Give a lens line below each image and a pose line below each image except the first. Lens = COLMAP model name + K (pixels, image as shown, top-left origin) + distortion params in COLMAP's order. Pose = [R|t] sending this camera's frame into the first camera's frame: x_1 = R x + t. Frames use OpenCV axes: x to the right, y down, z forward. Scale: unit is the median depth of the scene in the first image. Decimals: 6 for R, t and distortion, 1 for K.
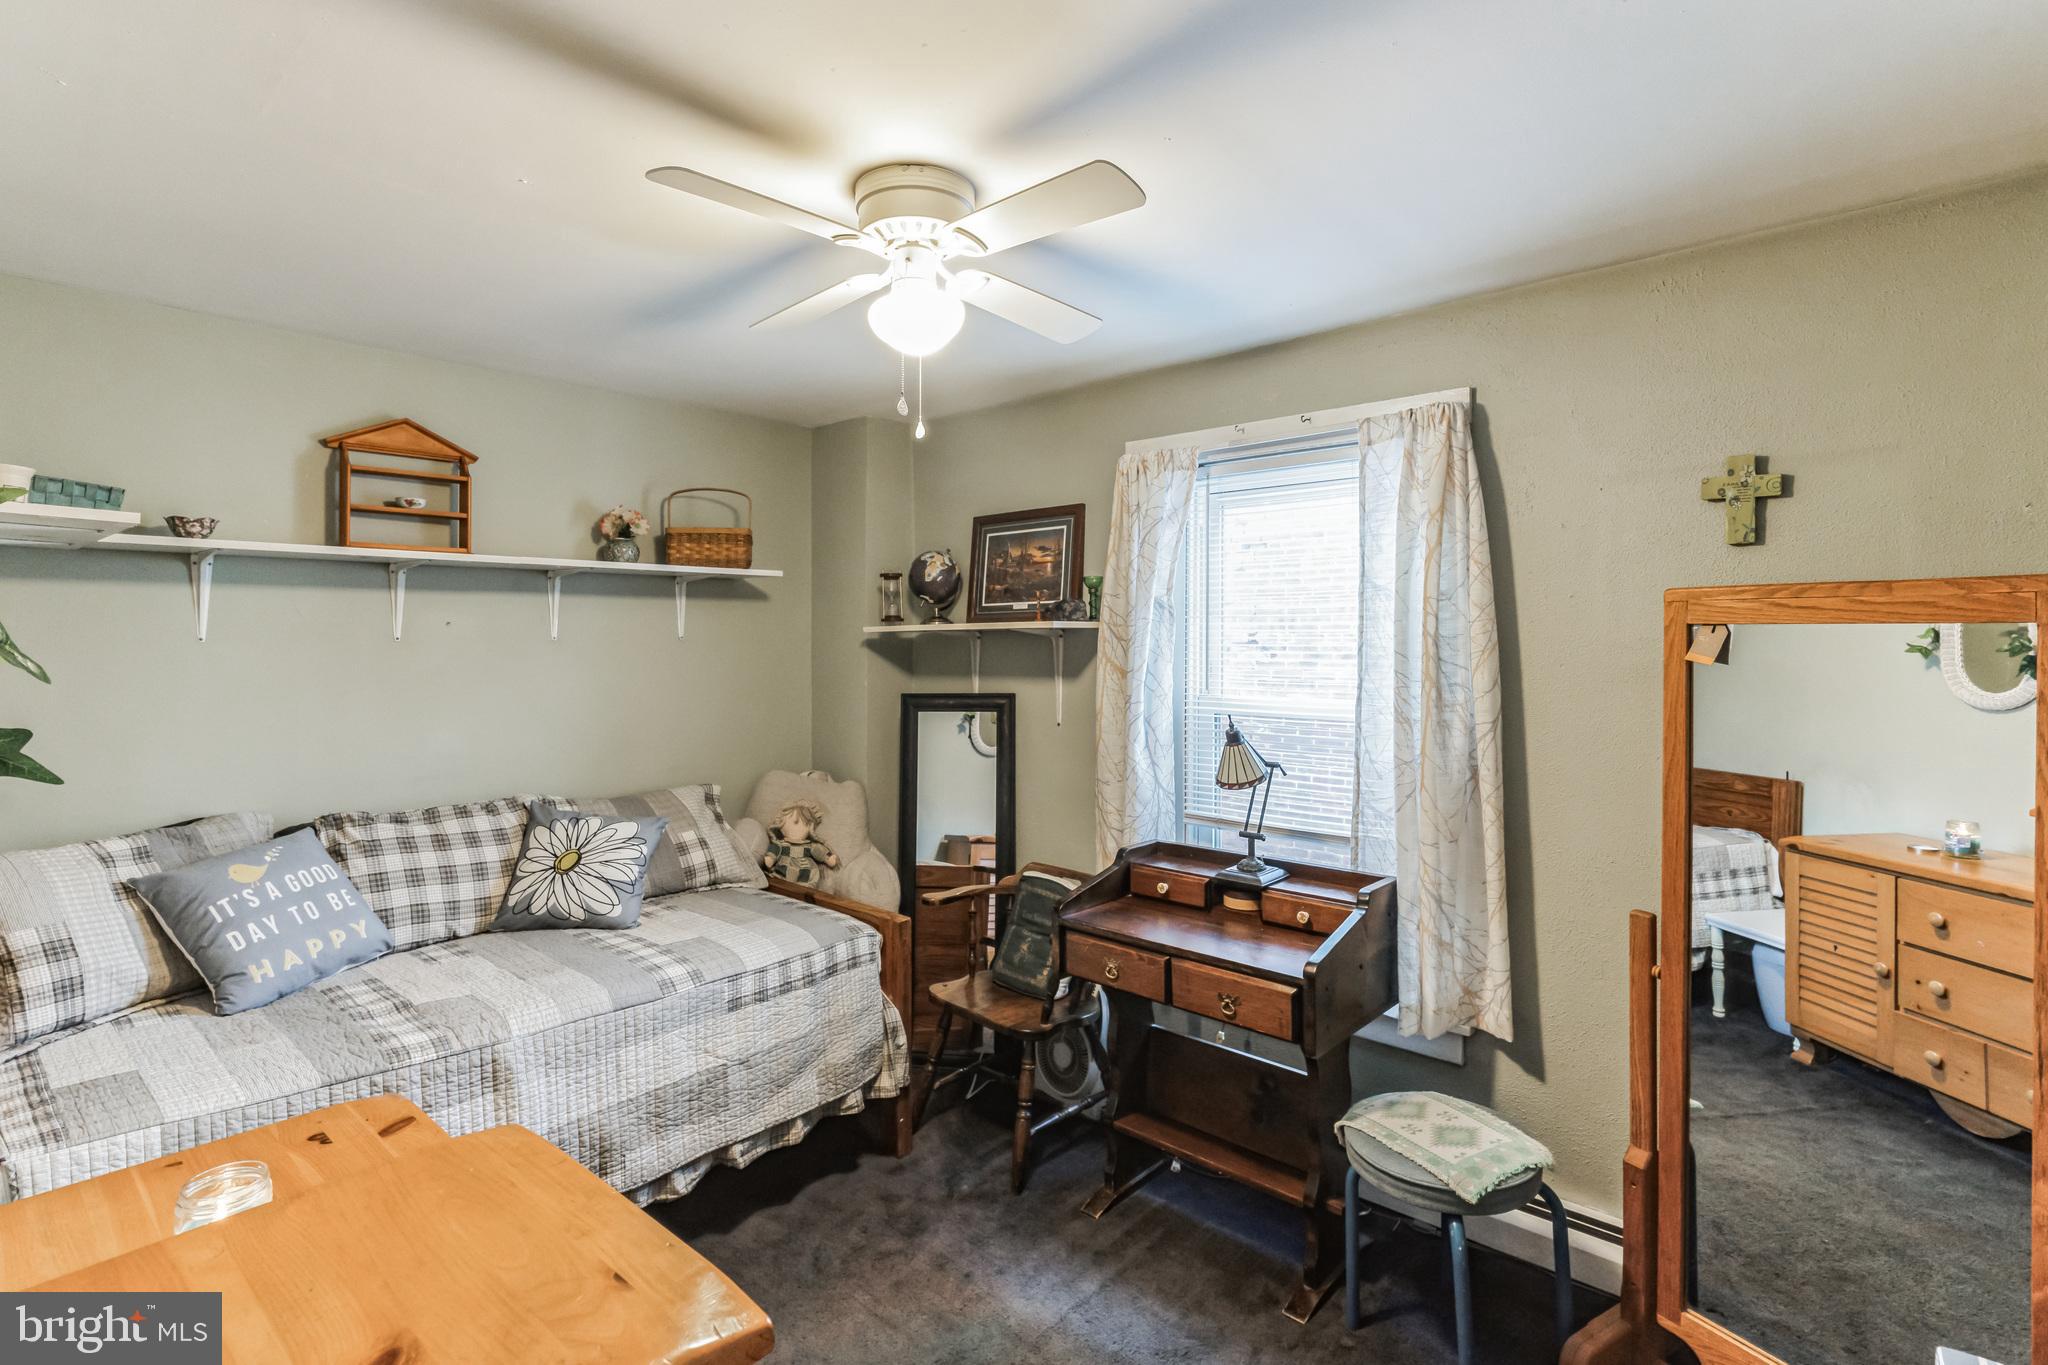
lens RADIAL K [[970.6, 0, 1026.7], [0, 970.6, 629.3], [0, 0, 1]] dist [-0.003458, 0.001361]
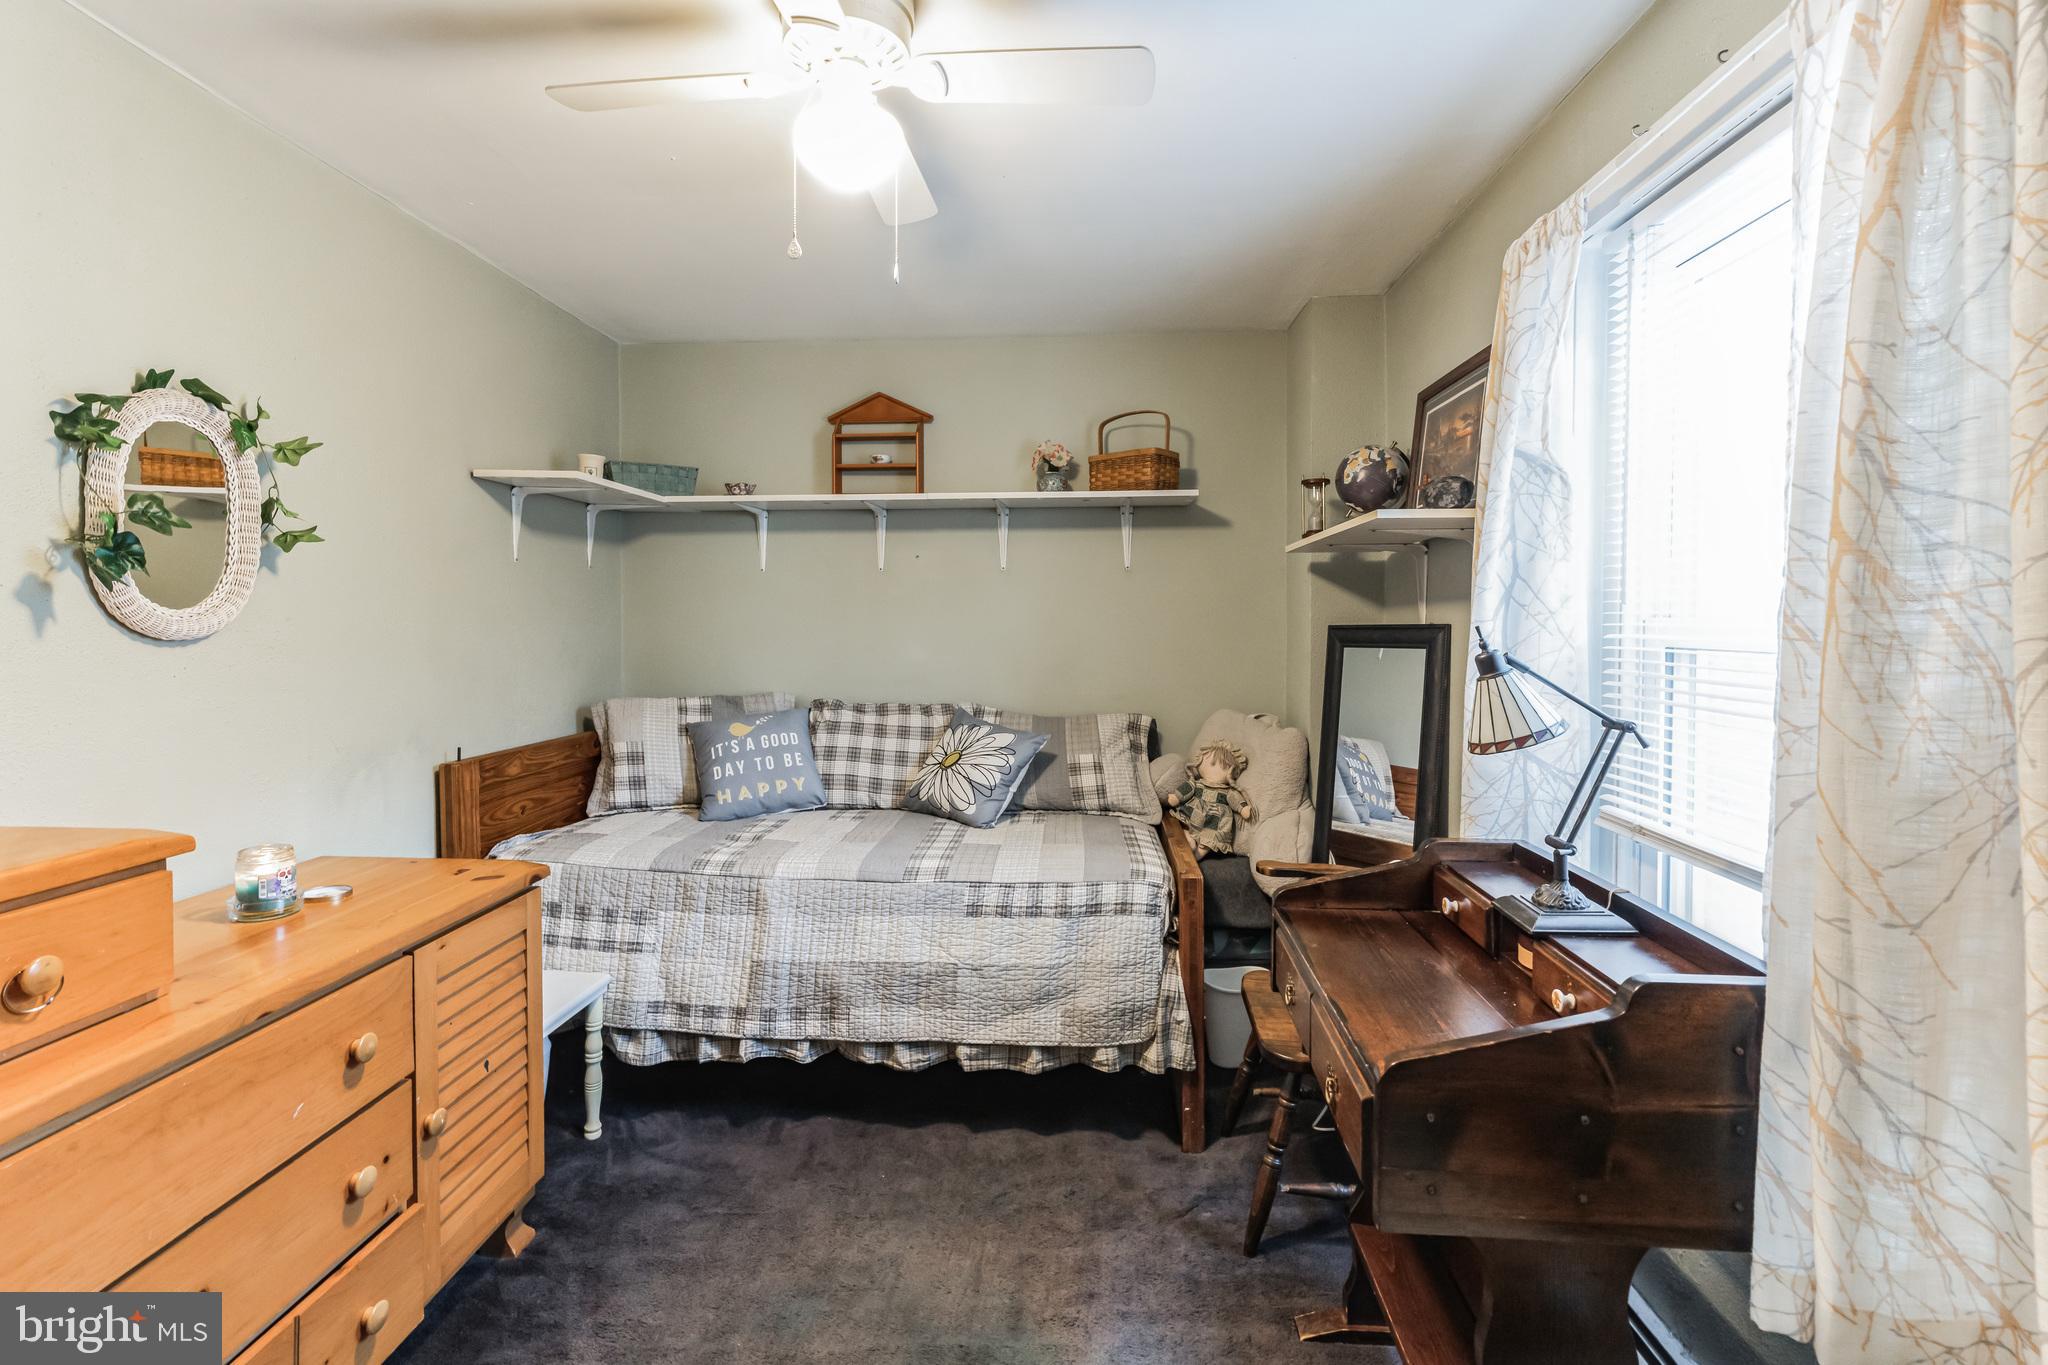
lens RADIAL K [[950.5, 0, 1027.1], [0, 950.5, 641.3], [0, 0, 1]] dist [-0.000989, 0.001115]
pose [[0.612893, 0.016809, -0.789987, 0.475440], [0.008490, 0.999576, 0.027855, 0.075331], [0.790121, -0.023779, 0.612490, 0.417606]]
